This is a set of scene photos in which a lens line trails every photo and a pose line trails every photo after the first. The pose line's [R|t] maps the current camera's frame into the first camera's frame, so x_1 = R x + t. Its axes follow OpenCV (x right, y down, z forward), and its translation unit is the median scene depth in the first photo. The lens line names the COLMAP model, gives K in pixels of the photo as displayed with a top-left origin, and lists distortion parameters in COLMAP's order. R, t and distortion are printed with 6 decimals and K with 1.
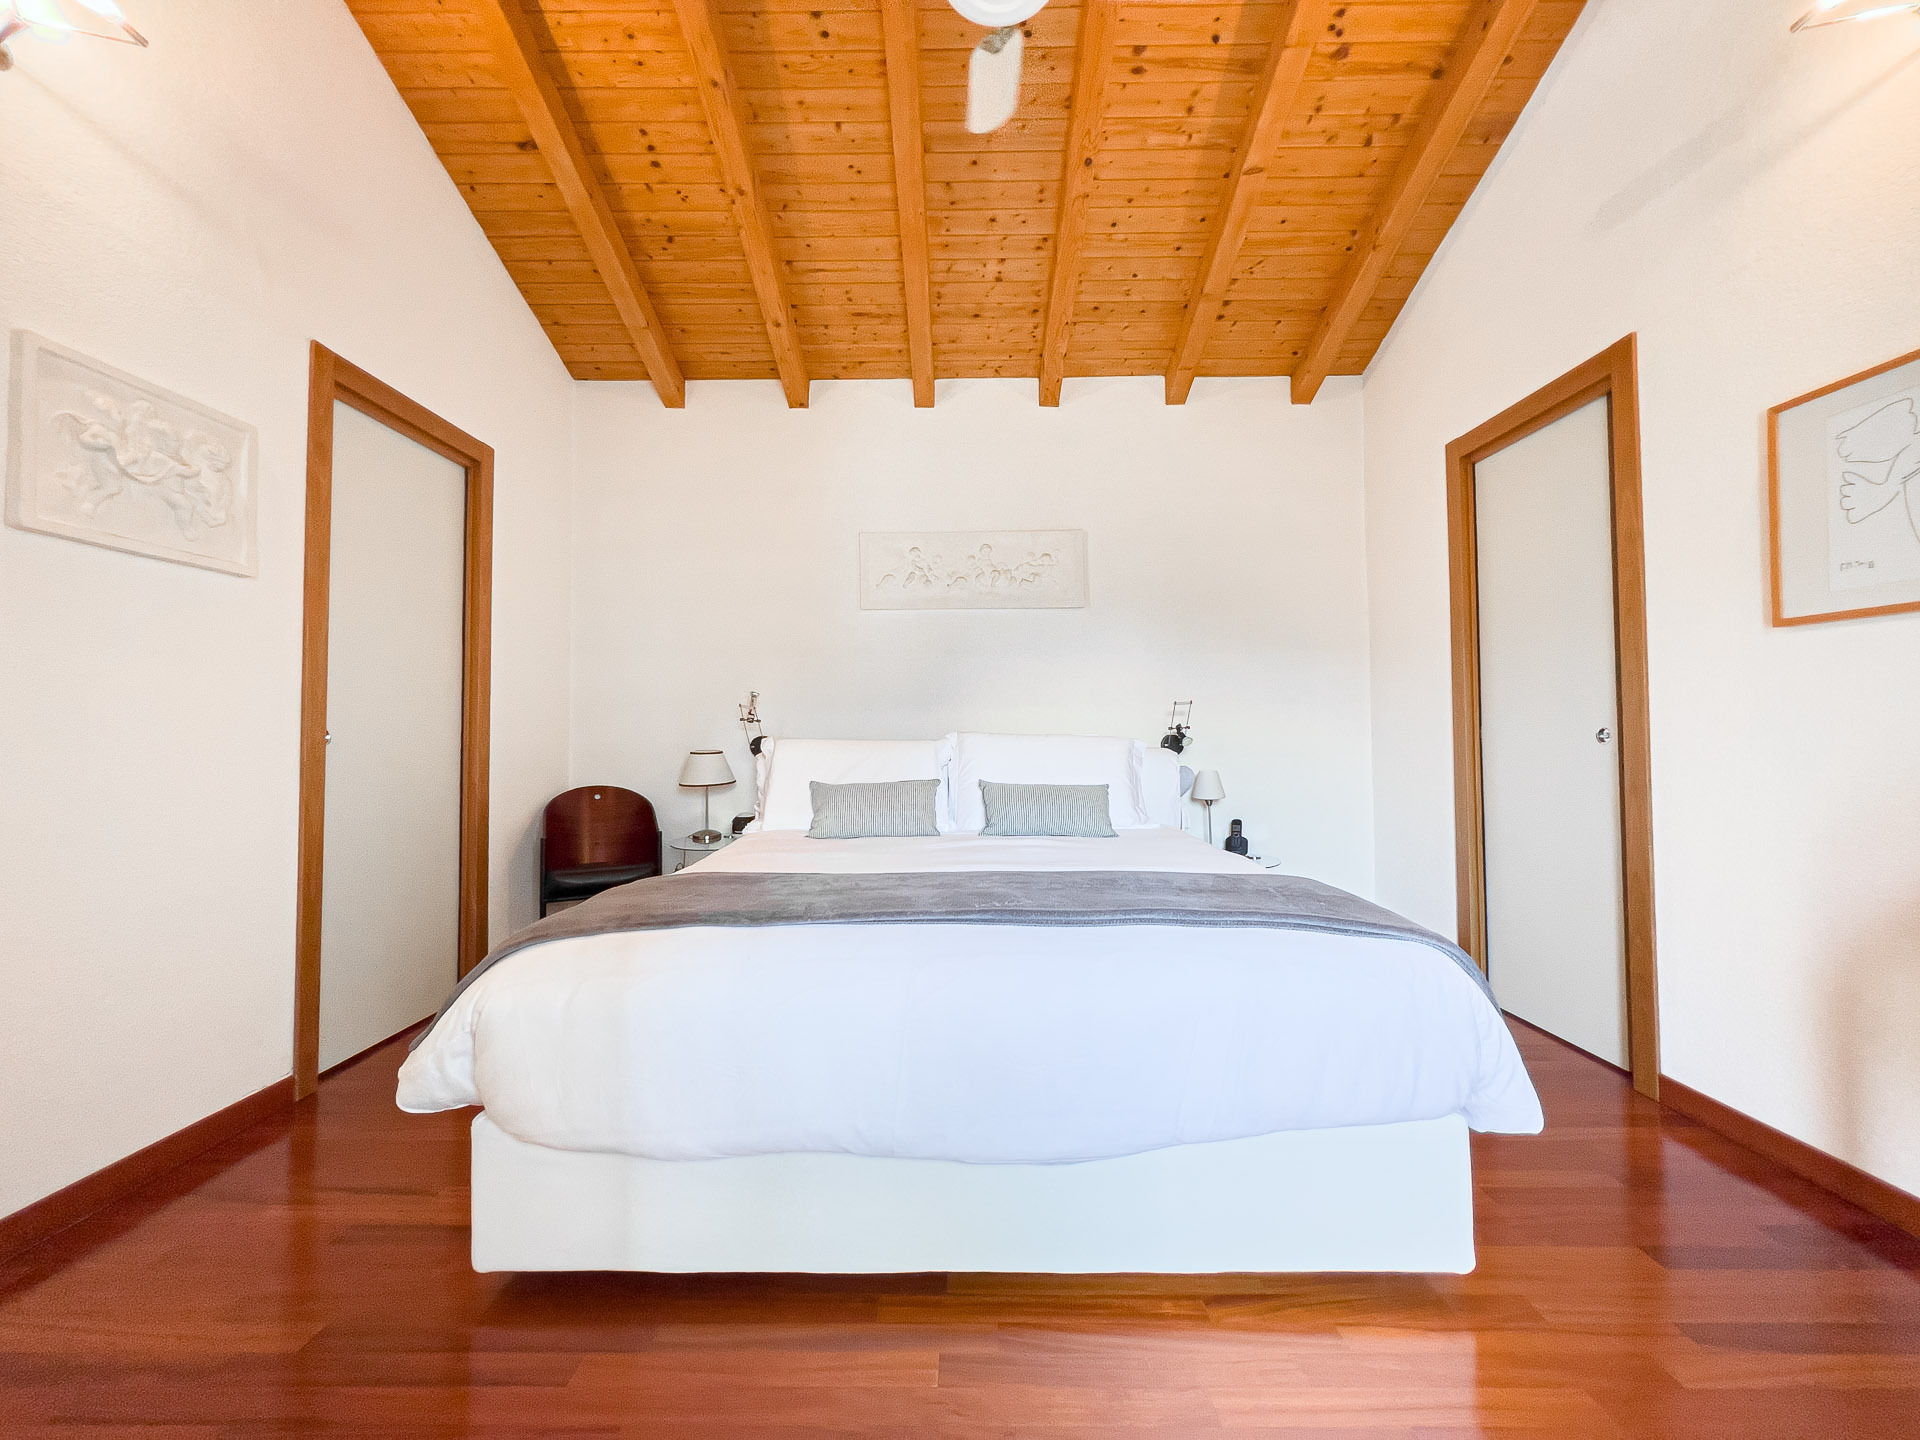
lens RADIAL K [[767.4, 0, 958.3], [0, 767.4, 710.1], [0, 0, 1]] dist [0.000690, 0.000825]
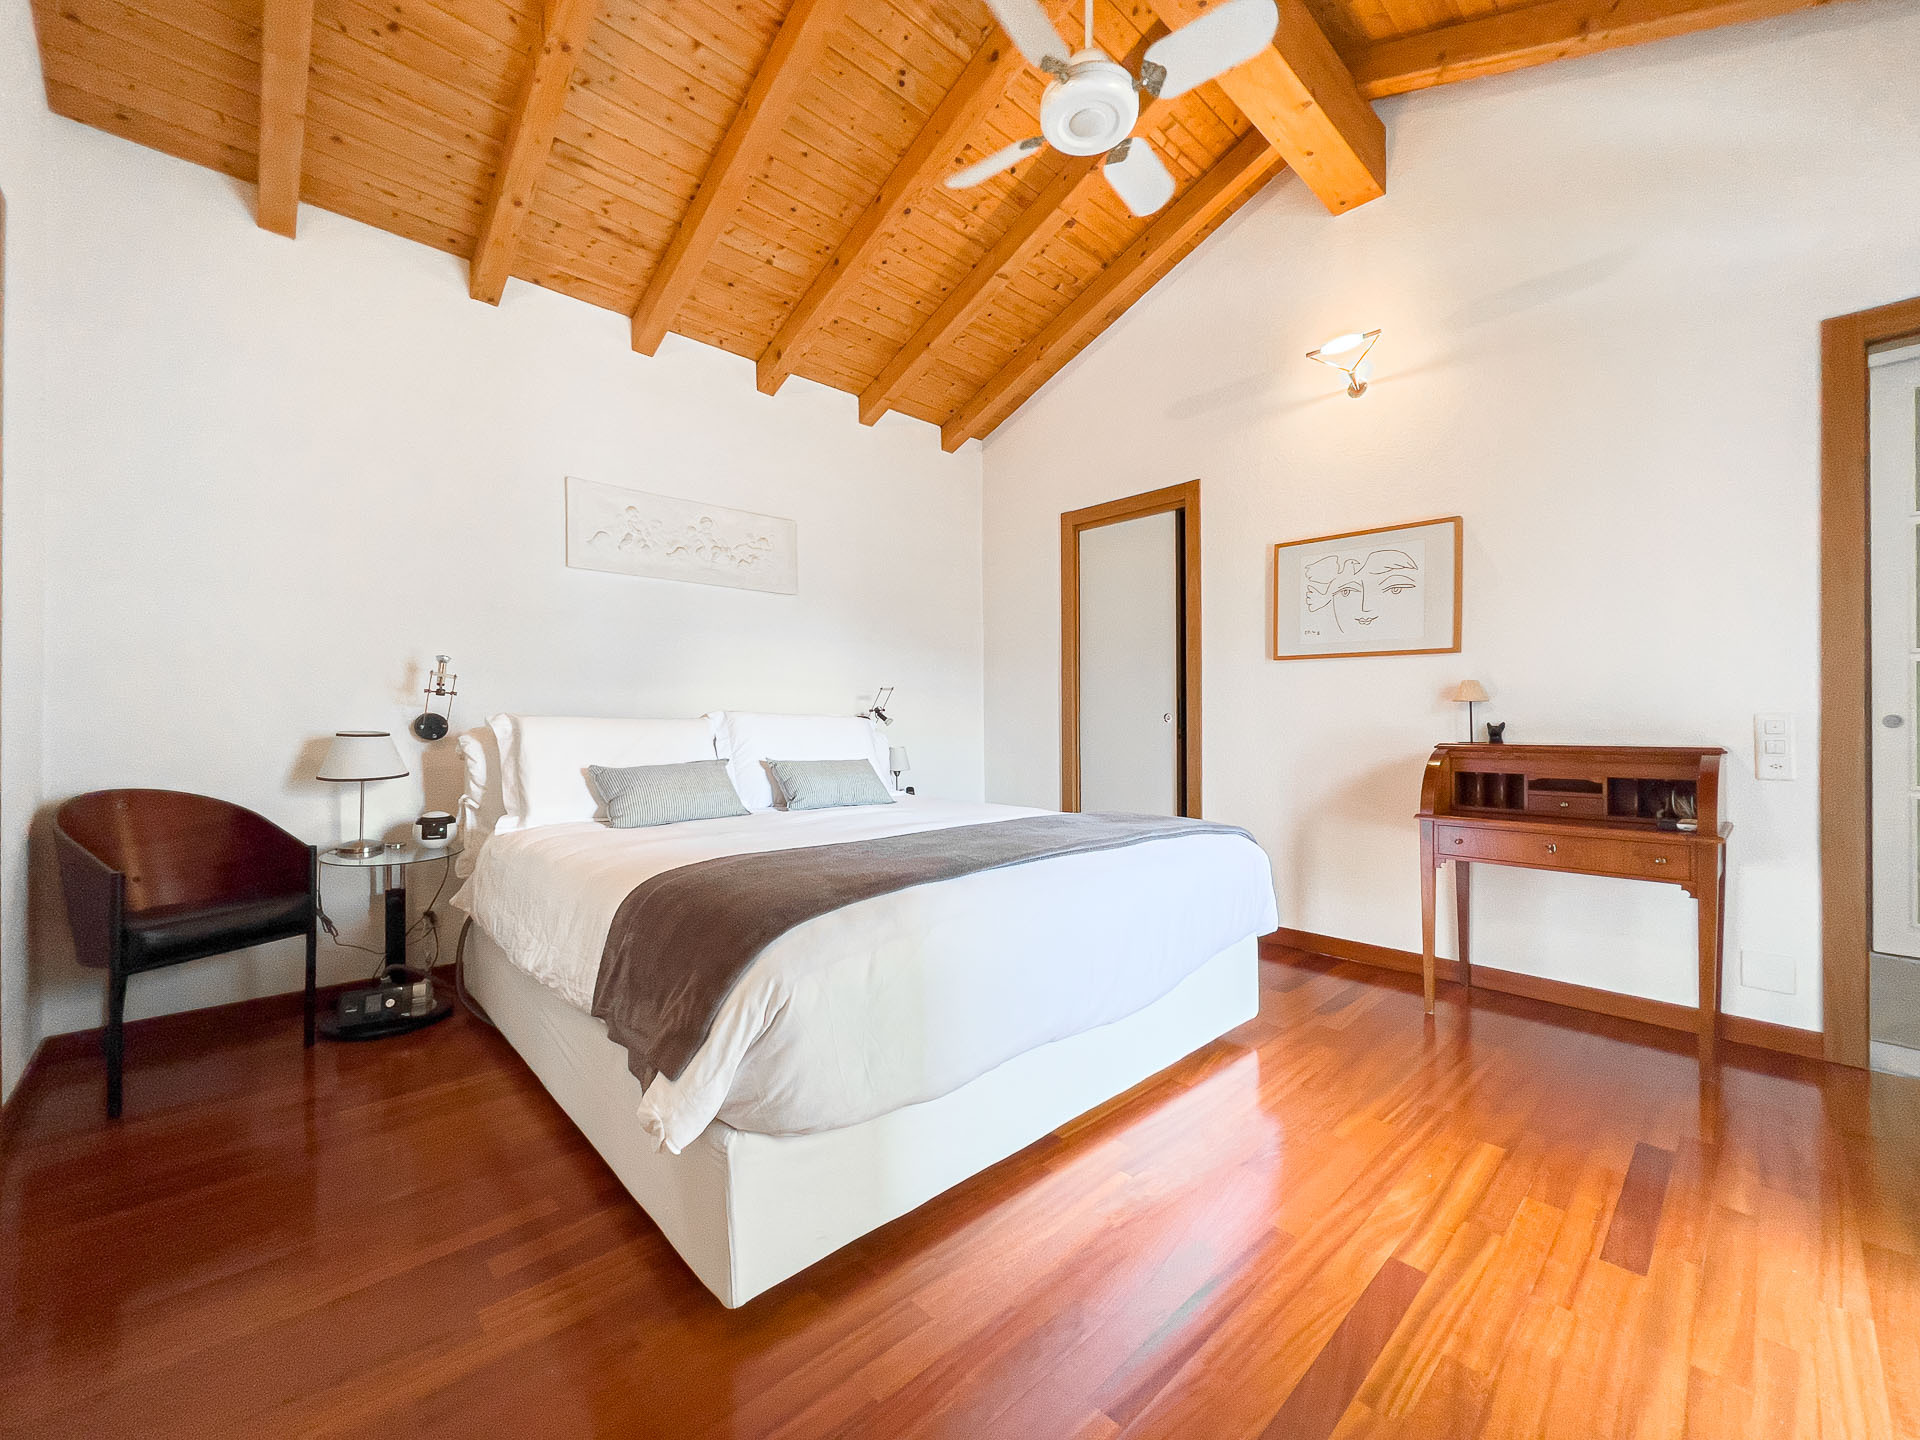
lens RADIAL K [[767.4, 0, 958.3], [0, 767.4, 710.1], [0, 0, 1]] dist [0.000690, 0.000825]
pose [[0.728745, 0.014653, 0.684629, -0.473590], [-0.026666, 0.999620, 0.006990, 0.013519], [-0.684266, -0.023350, 0.728859, 0.088326]]
